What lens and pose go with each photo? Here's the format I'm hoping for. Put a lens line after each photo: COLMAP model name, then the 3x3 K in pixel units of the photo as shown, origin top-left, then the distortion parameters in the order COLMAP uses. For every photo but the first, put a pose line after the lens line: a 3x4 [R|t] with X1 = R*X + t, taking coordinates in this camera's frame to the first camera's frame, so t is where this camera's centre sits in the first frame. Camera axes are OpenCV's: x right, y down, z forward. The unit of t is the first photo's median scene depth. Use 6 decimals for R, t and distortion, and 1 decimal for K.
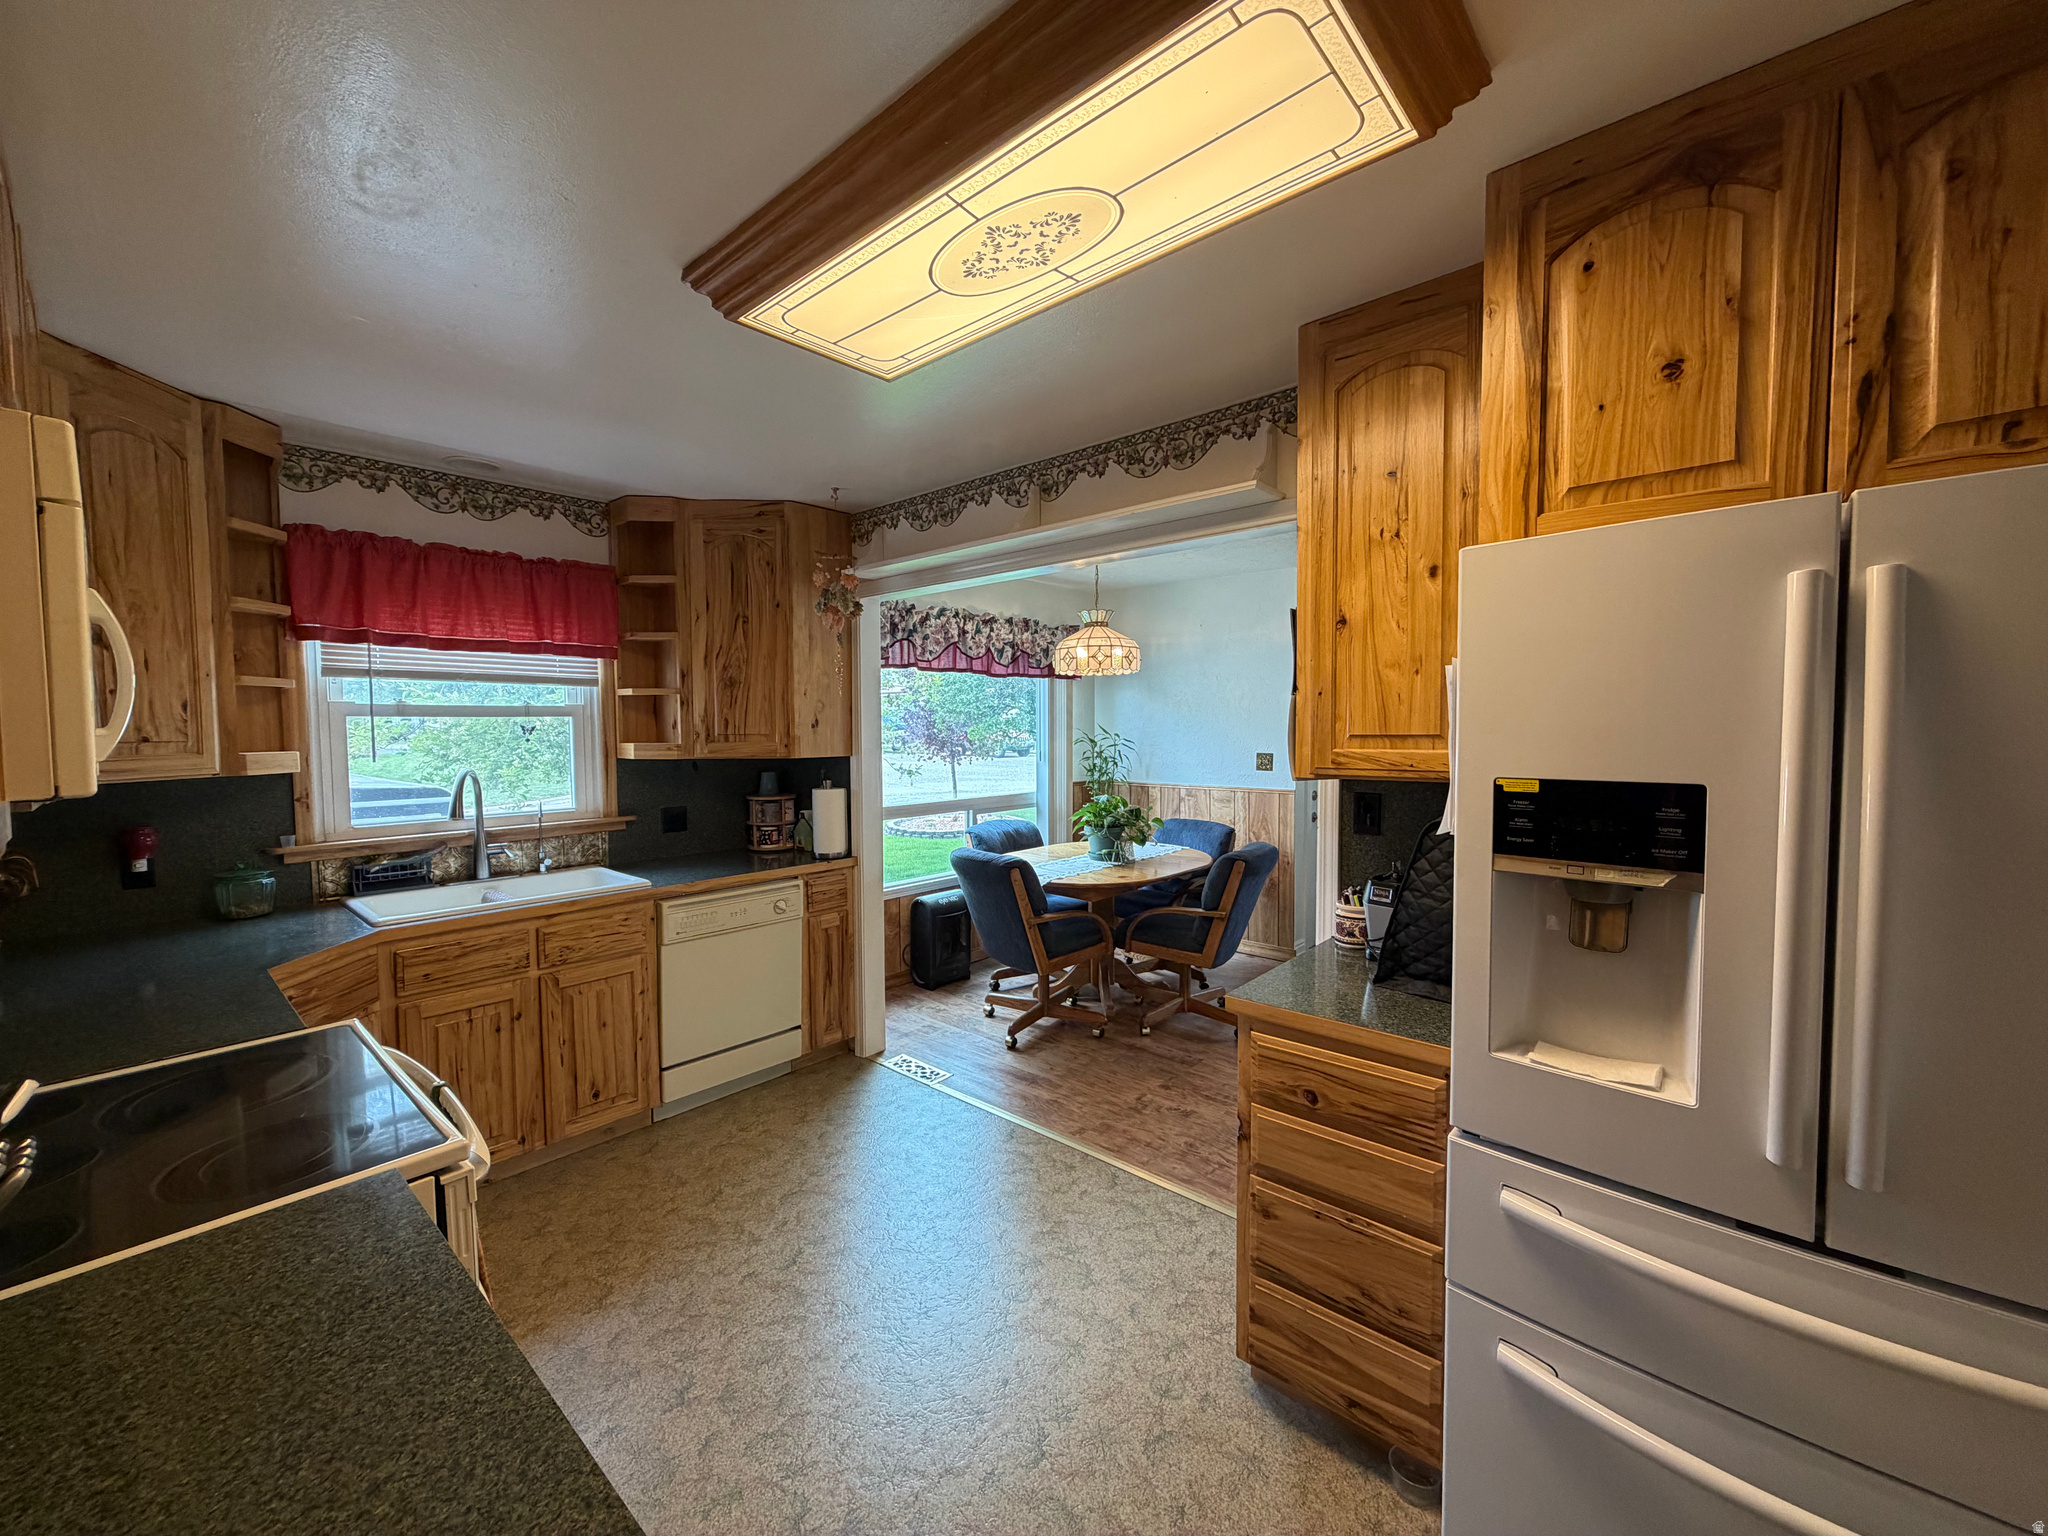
lens RADIAL K [[813.4, 0, 1014.8], [0, 813.4, 765.9], [0, 0, 1]] dist [0.001333, 0.000392]
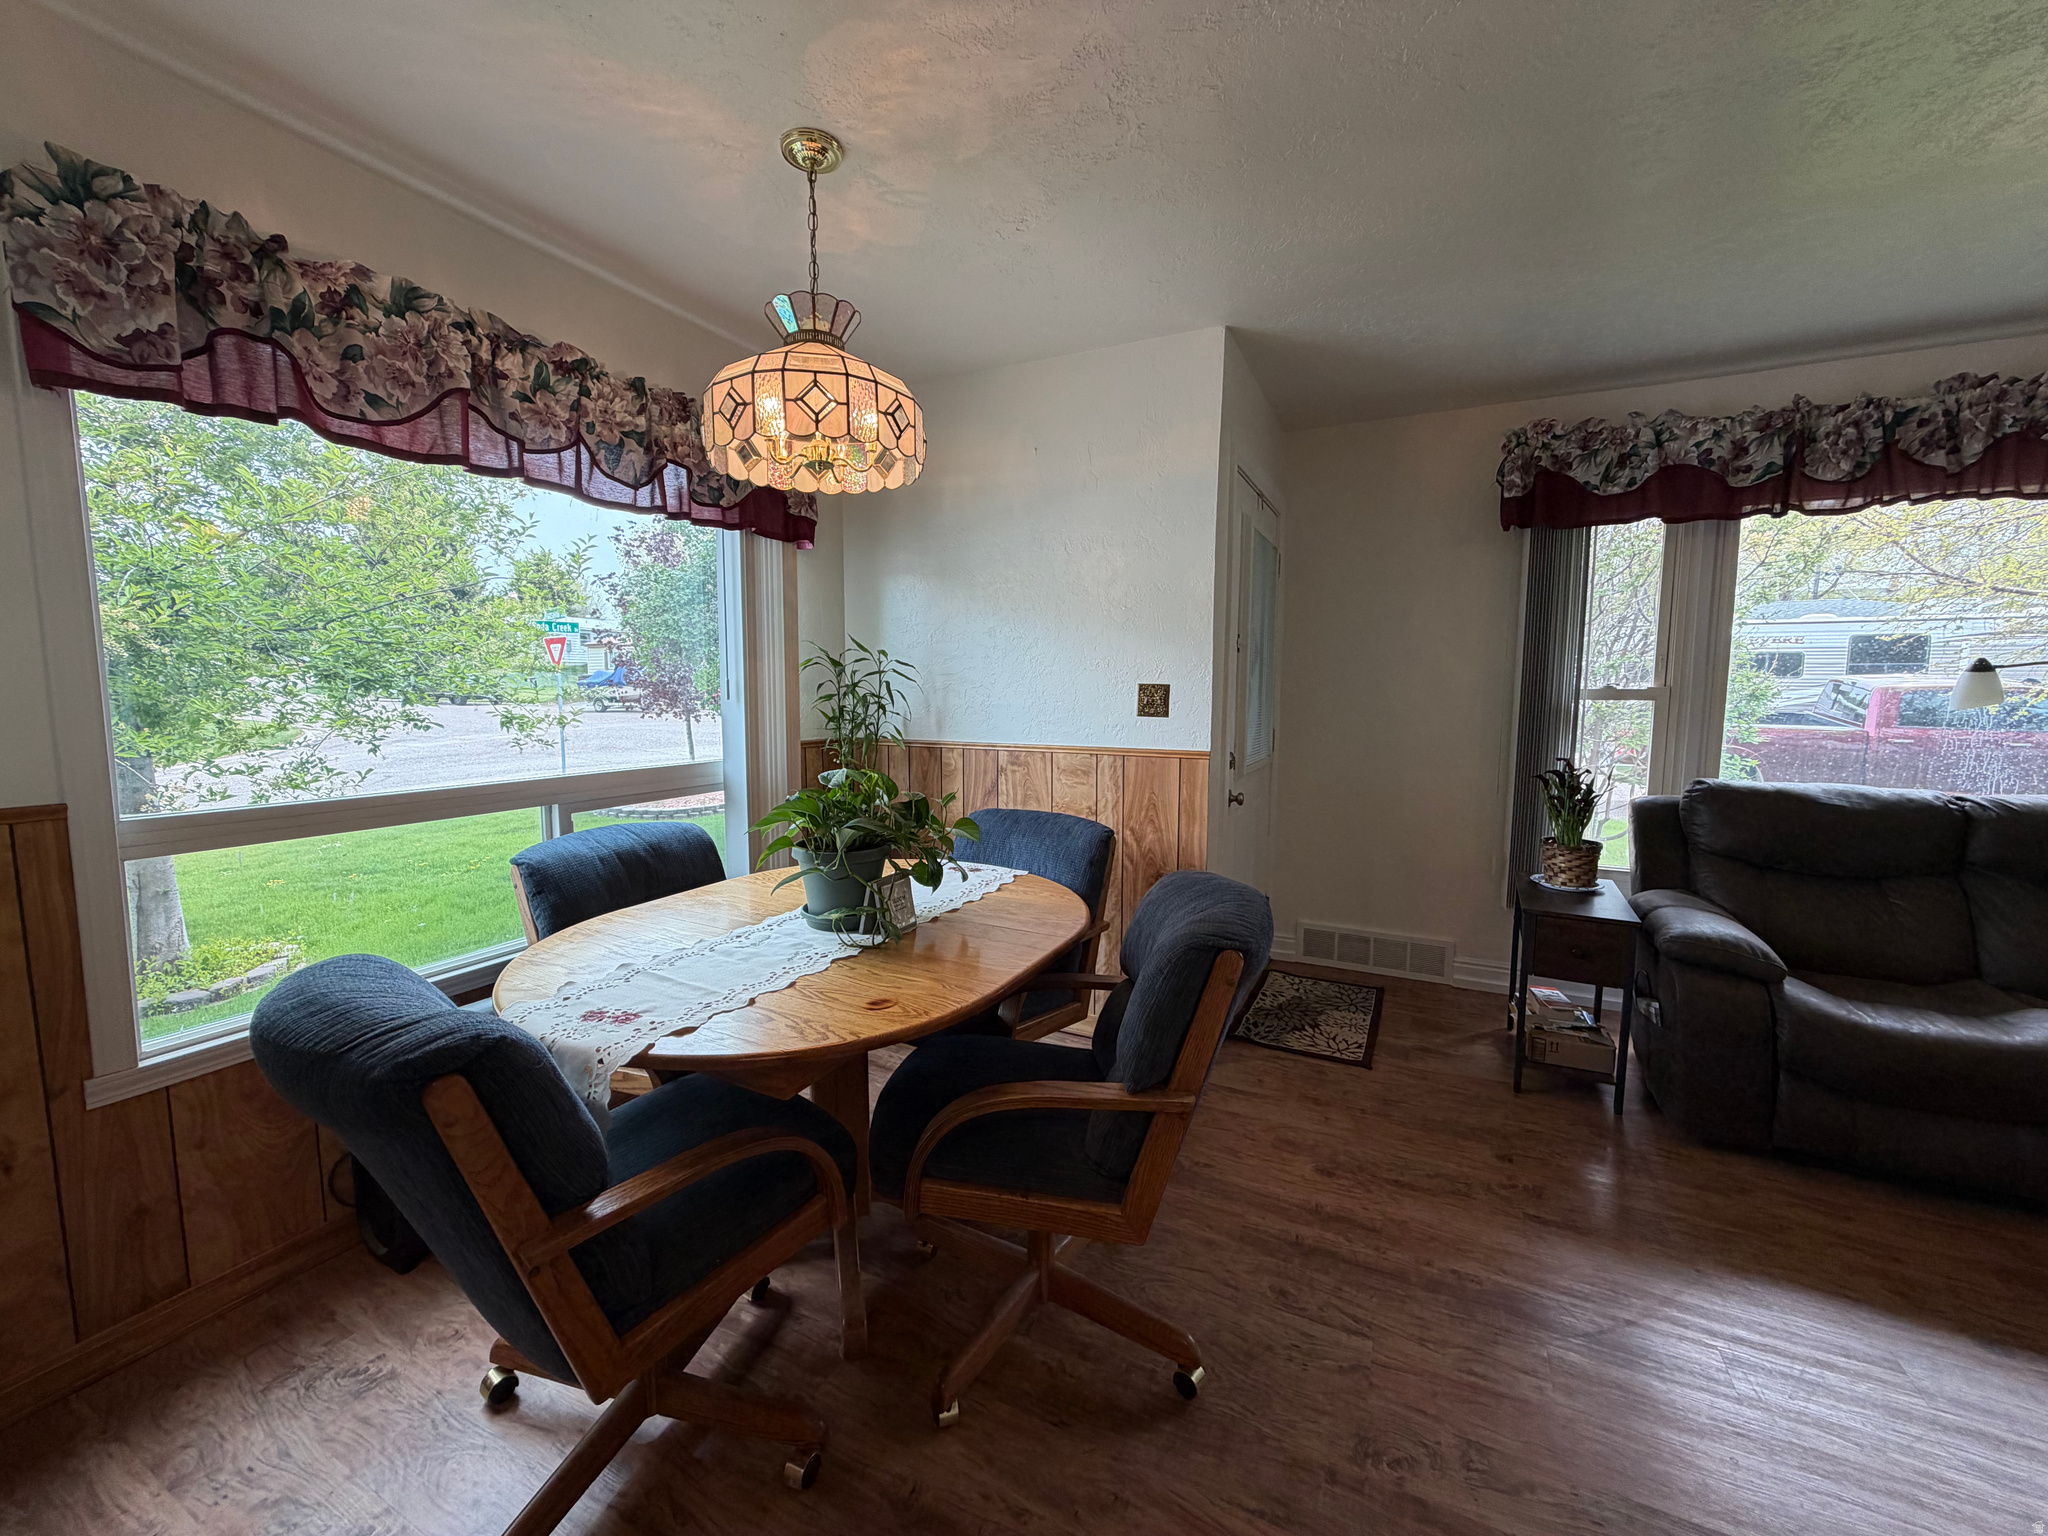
lens RADIAL K [[813.4, 0, 1014.8], [0, 813.4, 765.9], [0, 0, 1]] dist [0.001333, 0.000392]
pose [[0.966633, -0.016060, 0.255661, 0.079961], [0.004358, 0.998919, 0.046273, 0.013599], [-0.256128, -0.043615, 0.965658, 0.512426]]
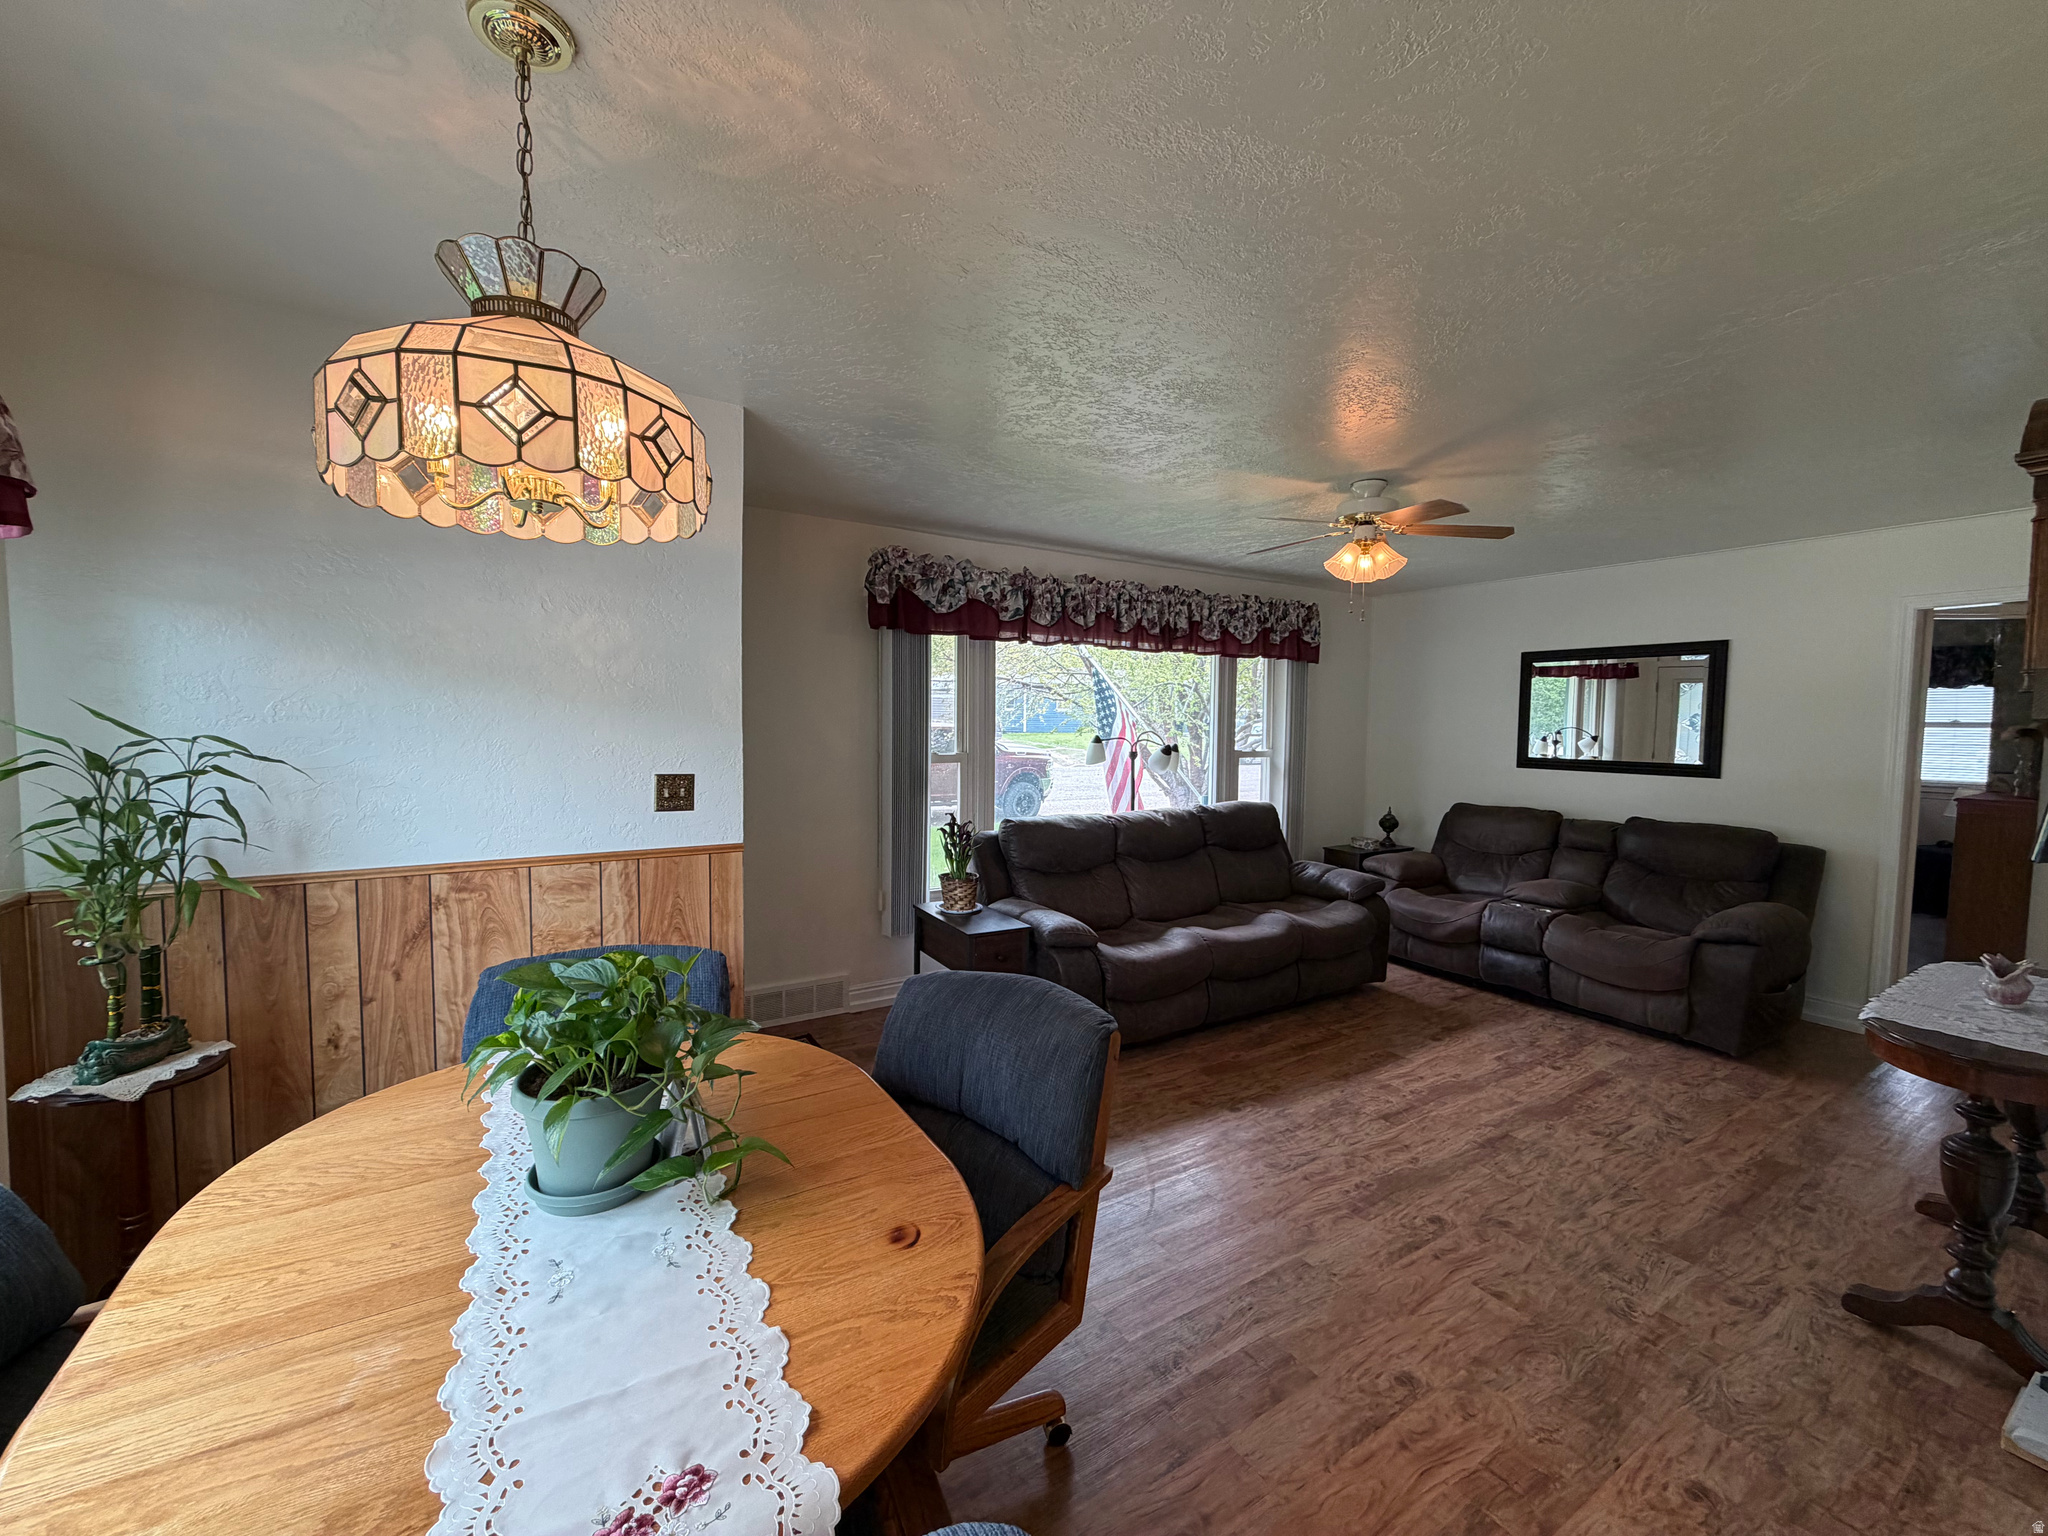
lens RADIAL K [[813.4, 0, 1014.8], [0, 813.4, 765.9], [0, 0, 1]] dist [0.001333, 0.000392]
pose [[0.284819, -0.044645, 0.957541, -0.098048], [0.040573, 0.998581, 0.034490, -0.029936], [-0.957722, 0.029027, 0.286226, 0.691606]]
